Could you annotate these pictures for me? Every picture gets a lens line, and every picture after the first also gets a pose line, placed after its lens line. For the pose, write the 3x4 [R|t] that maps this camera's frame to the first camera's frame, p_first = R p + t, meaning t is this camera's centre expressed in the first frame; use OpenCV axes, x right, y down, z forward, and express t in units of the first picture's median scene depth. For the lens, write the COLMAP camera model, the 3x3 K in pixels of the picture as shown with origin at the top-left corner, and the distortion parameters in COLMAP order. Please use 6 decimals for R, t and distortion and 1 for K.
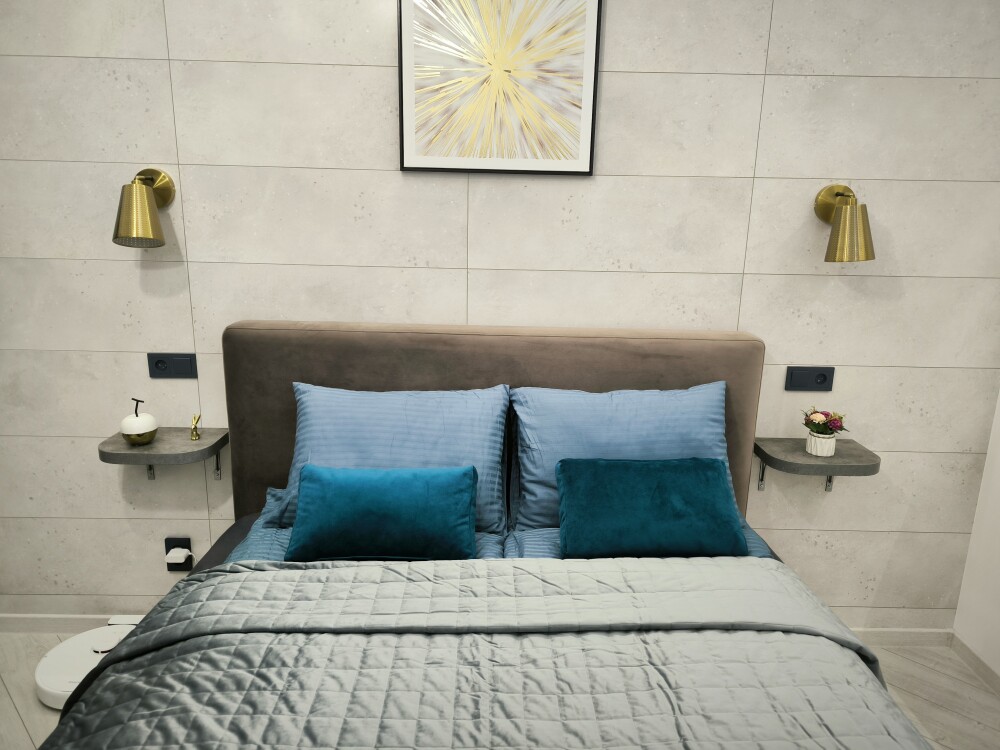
lens RADIAL K [[695.5, 0, 500.0], [0, 695.5, 375.0], [0, 0, 1]] dist [0.063484, -0.055109]
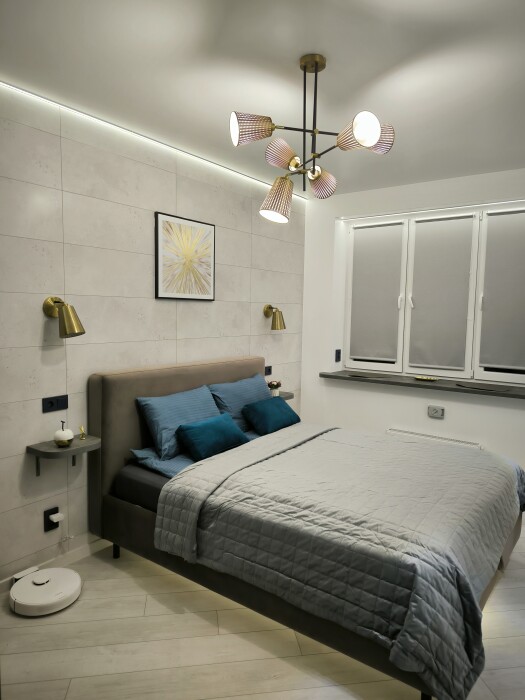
lens RADIAL K [[480.1, 0, 262.5], [0, 480.1, 350.0], [0, 0, 1]] dist [0.056119, -0.049397]
pose [[0.595269, -0.076805, 0.799847, -1.164336], [0.188880, 0.980904, -0.046379, 0.009646], [-0.781011, 0.178683, 0.598409, -0.169171]]
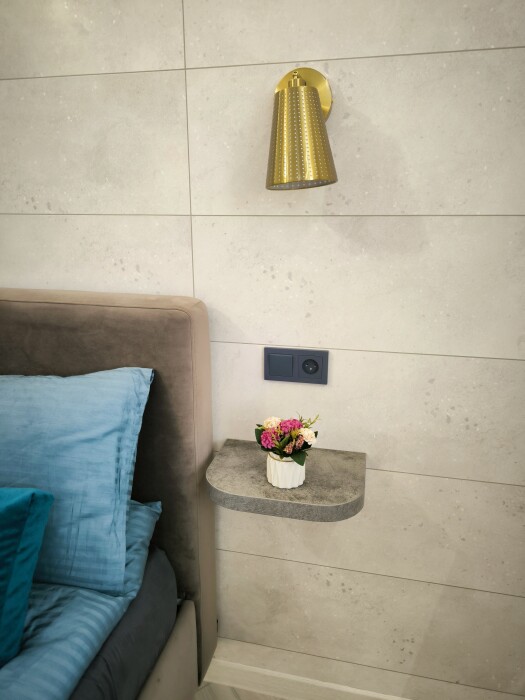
lens RADIAL K [[480.1, 0, 262.5], [0, 480.1, 350.0], [0, 0, 1]] dist [0.056119, -0.049397]
pose [[0.973846, 0.042131, -0.223270, 0.535447], [-0.035513, 0.998805, 0.033576, -0.026795], [0.224418, -0.024769, 0.974178, 0.536602]]
